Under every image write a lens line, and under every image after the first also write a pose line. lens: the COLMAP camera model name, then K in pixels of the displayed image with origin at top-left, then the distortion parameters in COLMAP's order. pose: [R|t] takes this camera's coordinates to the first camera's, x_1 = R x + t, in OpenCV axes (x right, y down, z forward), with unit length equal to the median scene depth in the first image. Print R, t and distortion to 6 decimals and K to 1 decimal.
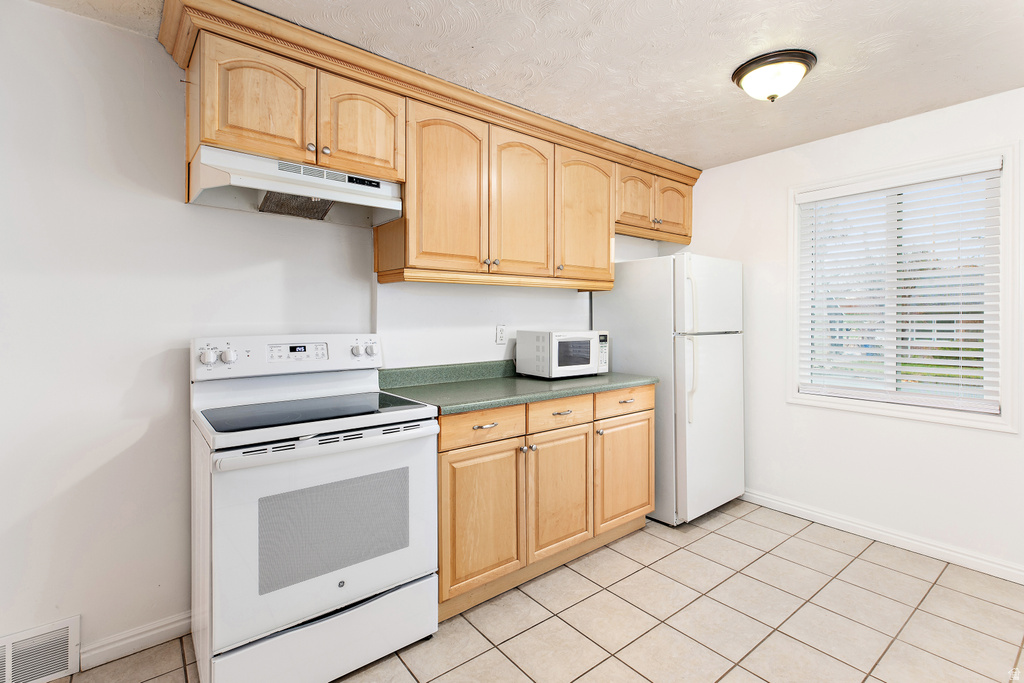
lens RADIAL K [[468.7, 0, 509.9], [0, 468.7, 321.1], [0, 0, 1]] dist [0.005913, -0.000139]
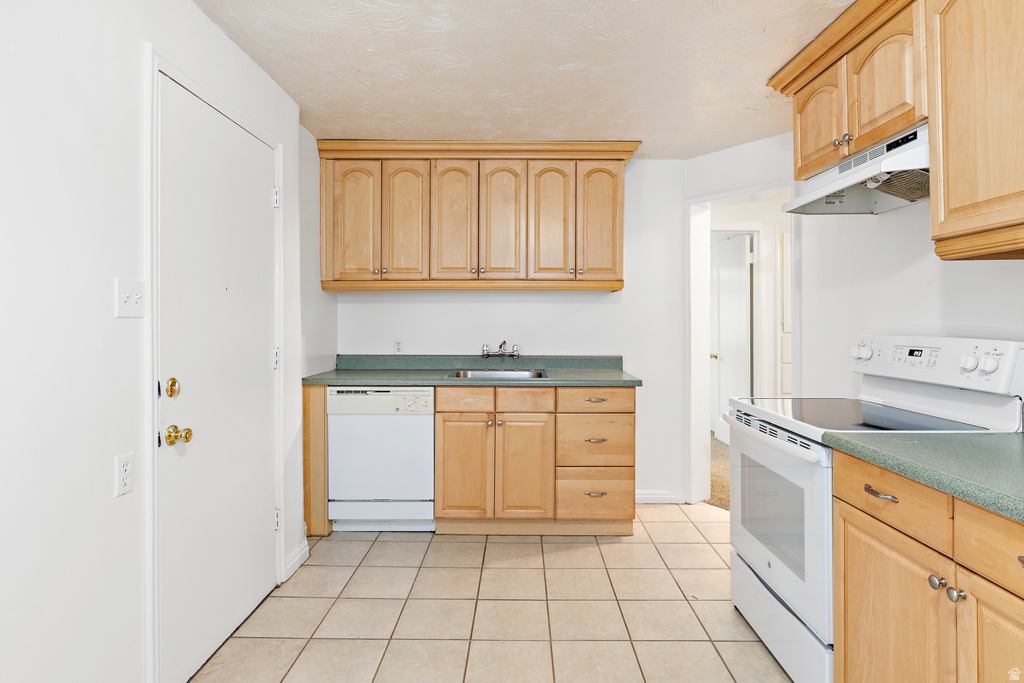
lens RADIAL K [[558.1, 0, 516.9], [0, 558.1, 313.0], [0, 0, 1]] dist [0.001245, 0.000218]
pose [[-0.626303, -0.004645, -0.779566, 0.812593], [0.005137, 0.999936, -0.010084, -0.007234], [0.779563, -0.010320, -0.626239, 1.089215]]
